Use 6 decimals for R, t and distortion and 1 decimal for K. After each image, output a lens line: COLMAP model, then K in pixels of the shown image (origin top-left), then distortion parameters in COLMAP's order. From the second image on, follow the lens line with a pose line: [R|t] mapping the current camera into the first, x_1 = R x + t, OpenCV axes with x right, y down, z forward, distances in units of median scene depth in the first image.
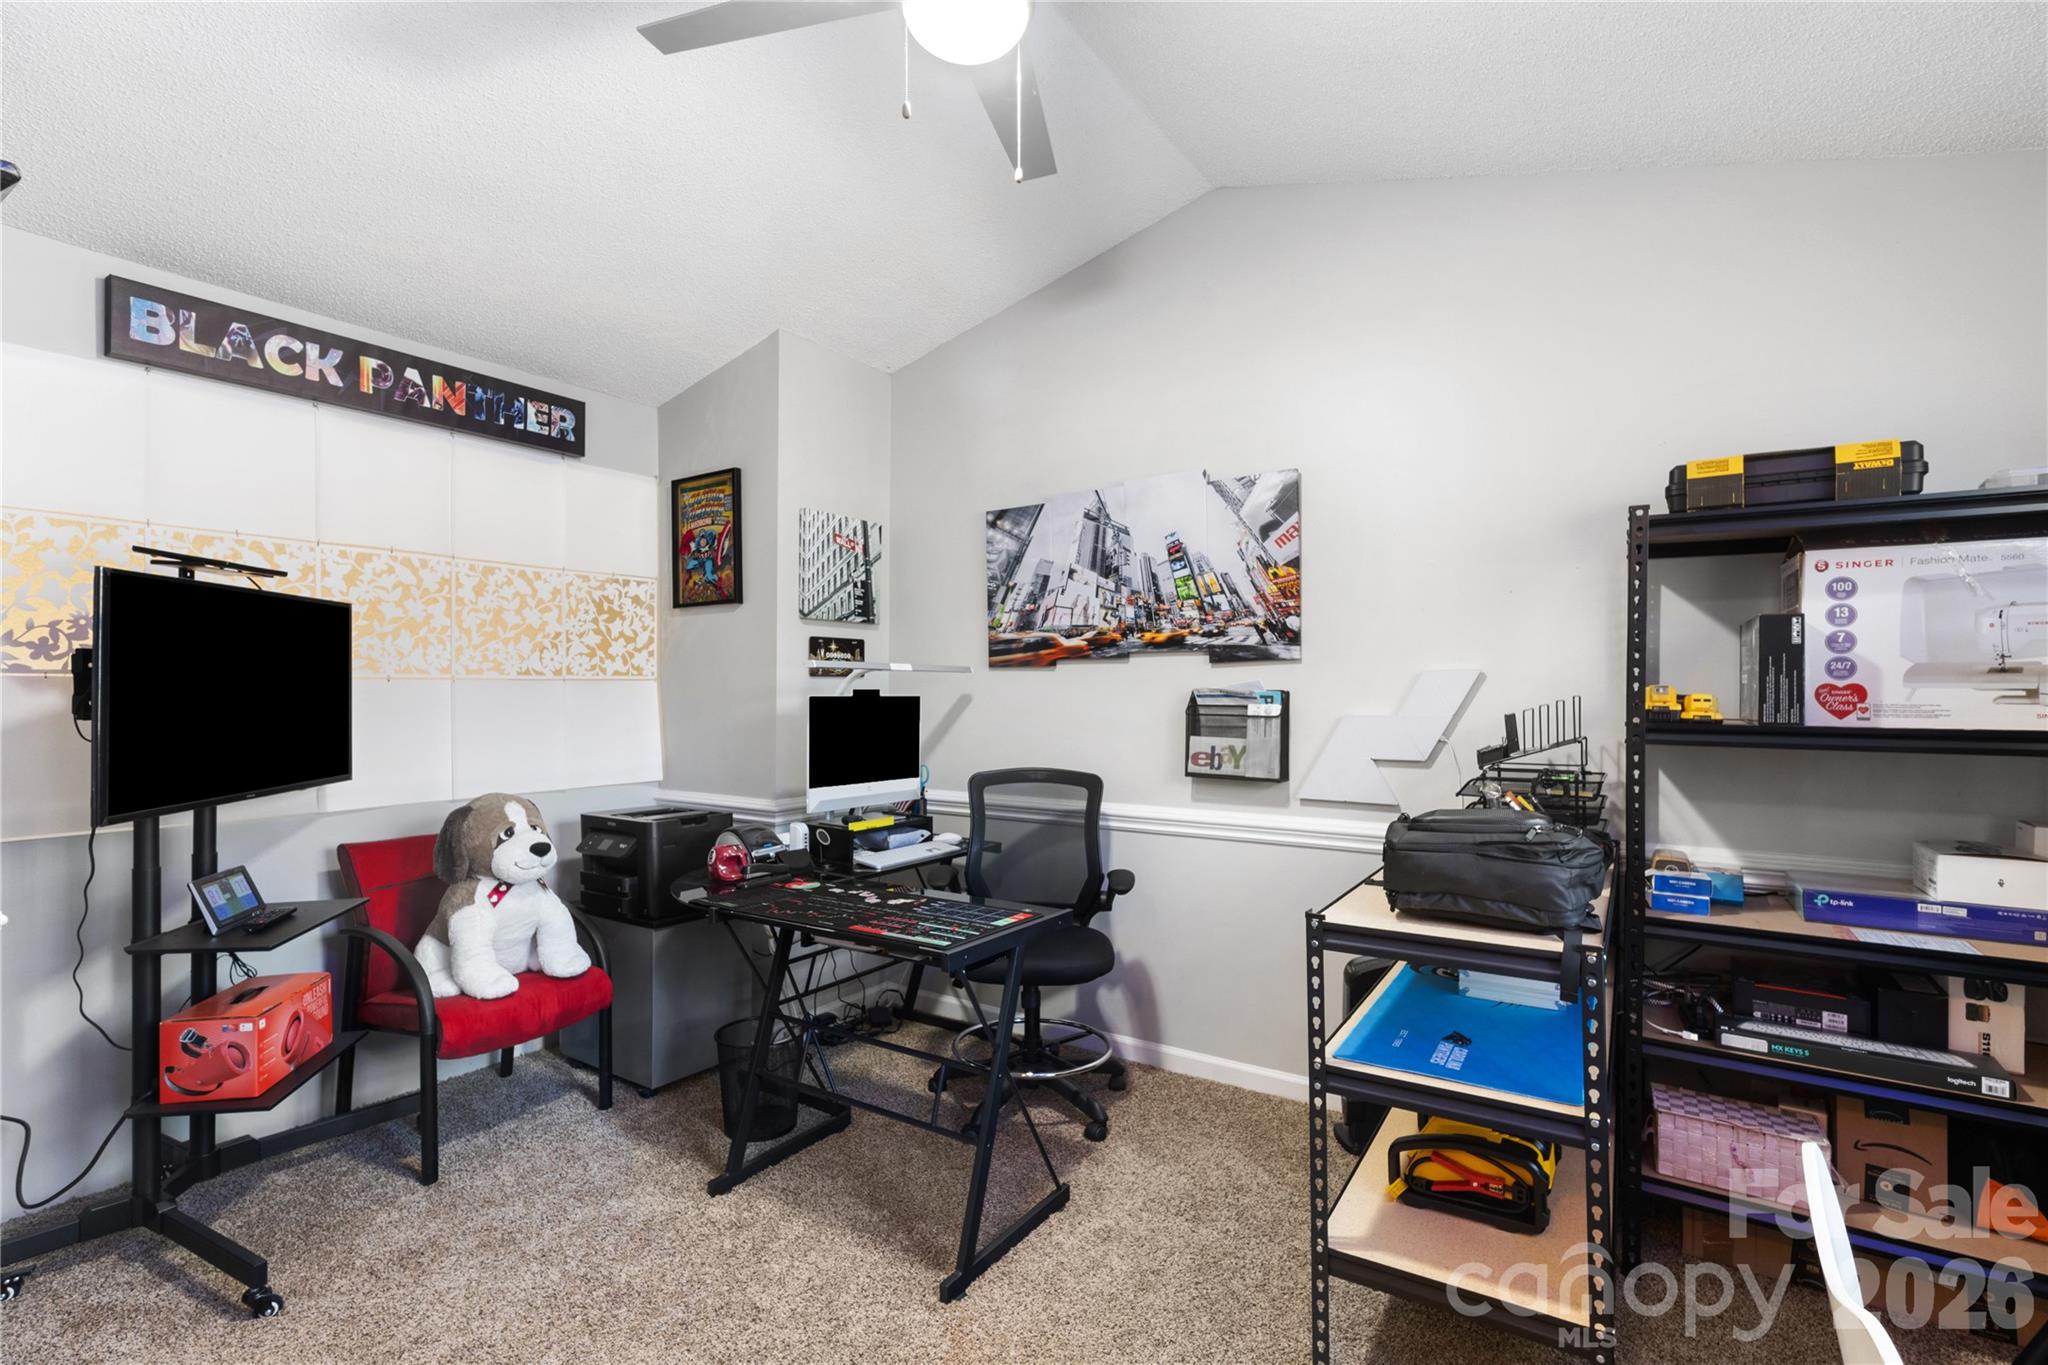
lens RADIAL K [[945.5, 0, 1030.8], [0, 945.5, 697.4], [0, 0, 1]] dist [0.001033, 0.000817]
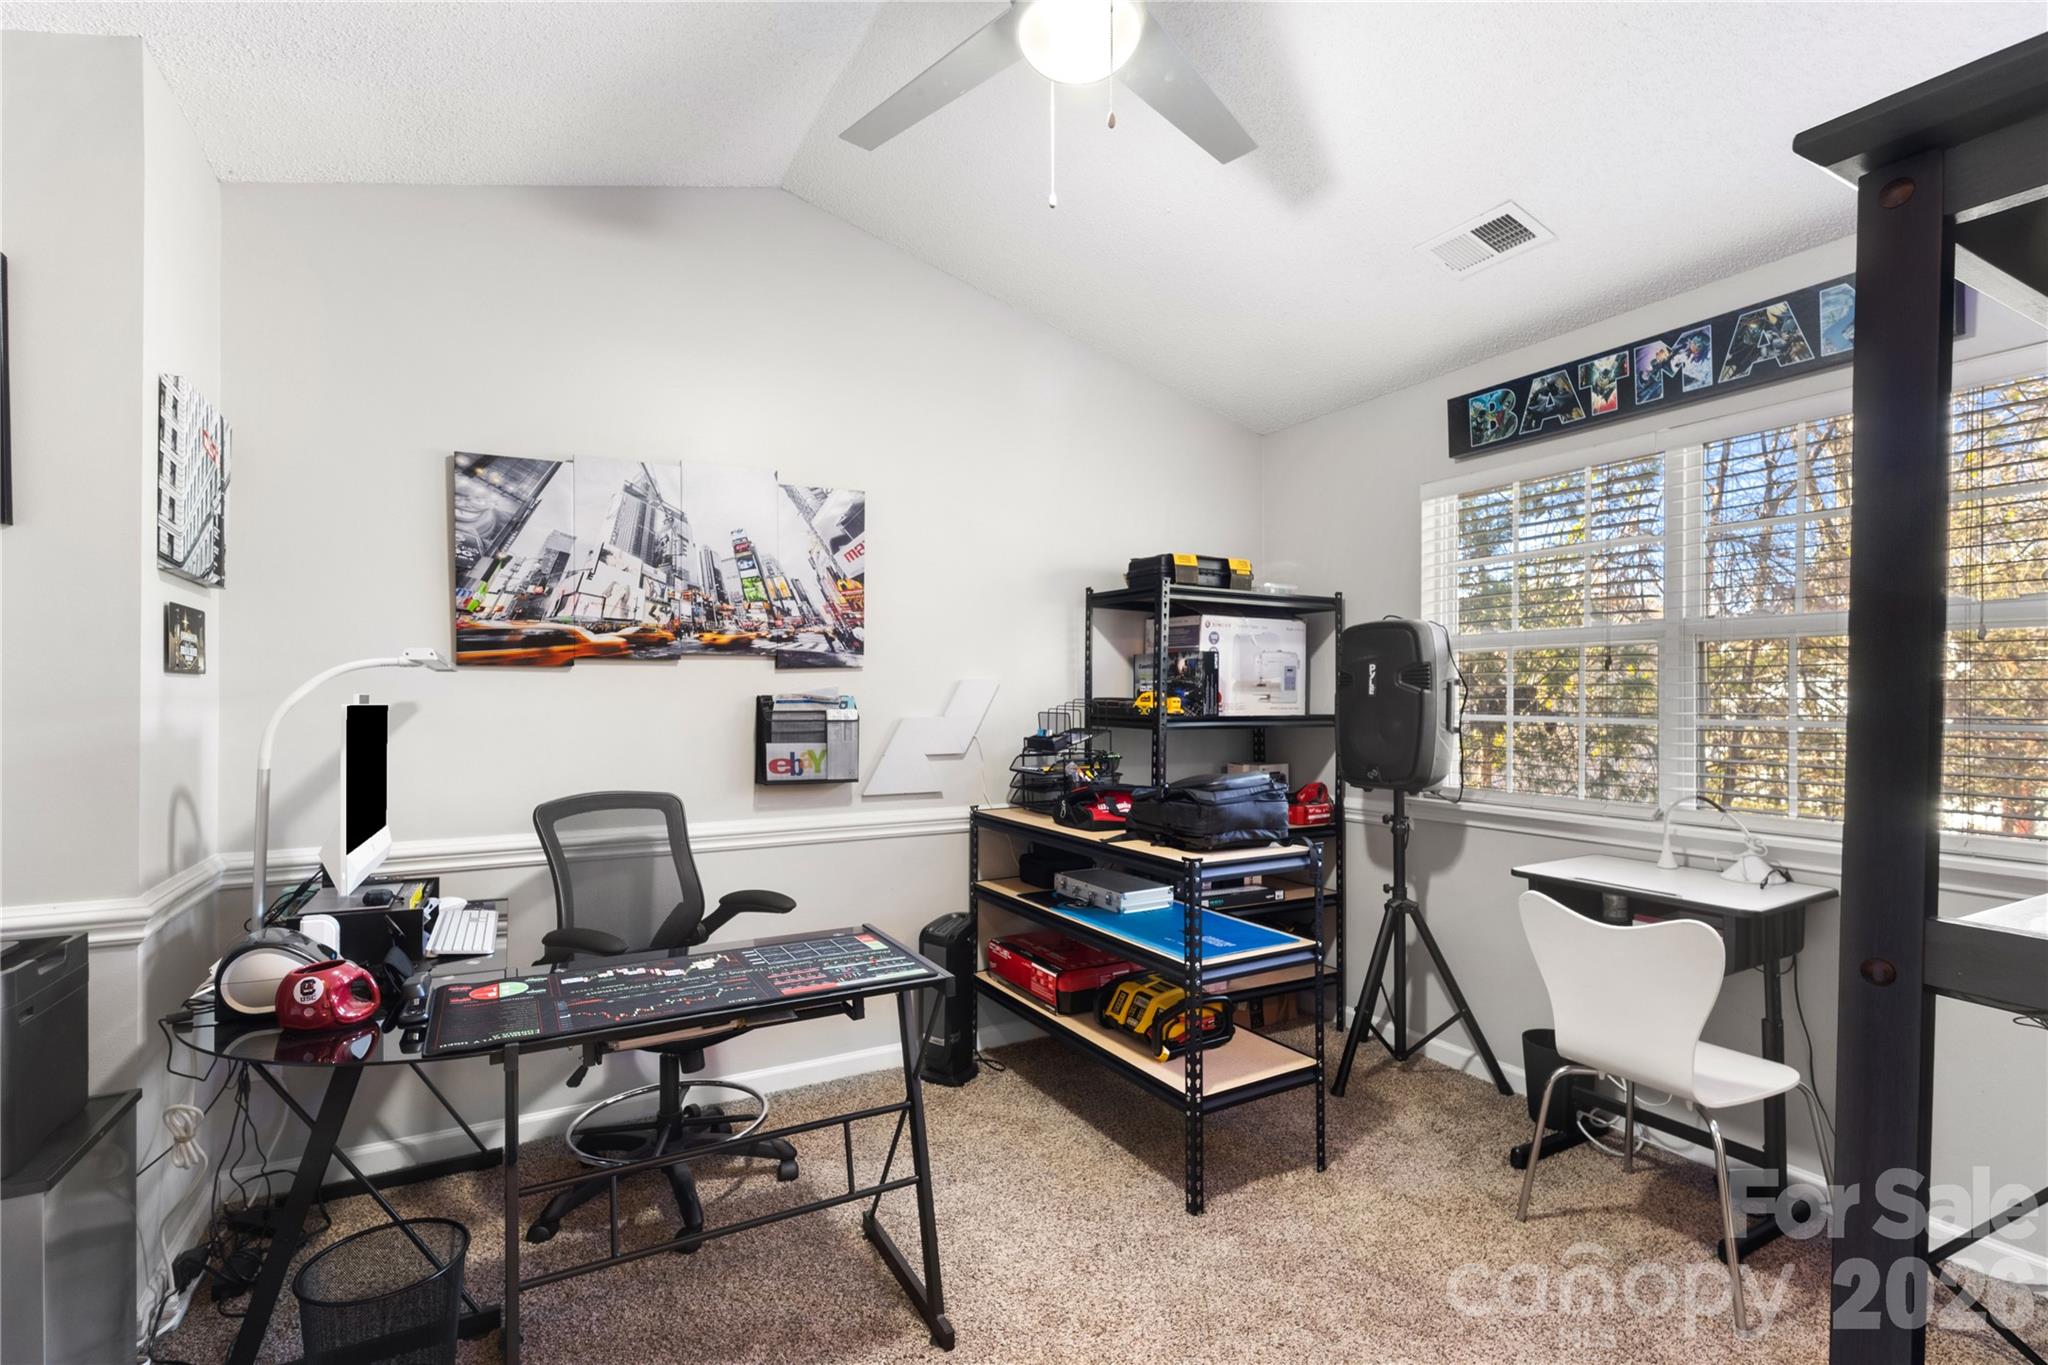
lens RADIAL K [[945.5, 0, 1030.8], [0, 945.5, 697.4], [0, 0, 1]] dist [0.001033, 0.000817]
pose [[0.468146, -0.002494, 0.883648, -0.550865], [0.008237, 0.999965, -0.001541, -0.002435], [-0.883613, 0.008000, 0.468150, 0.304139]]
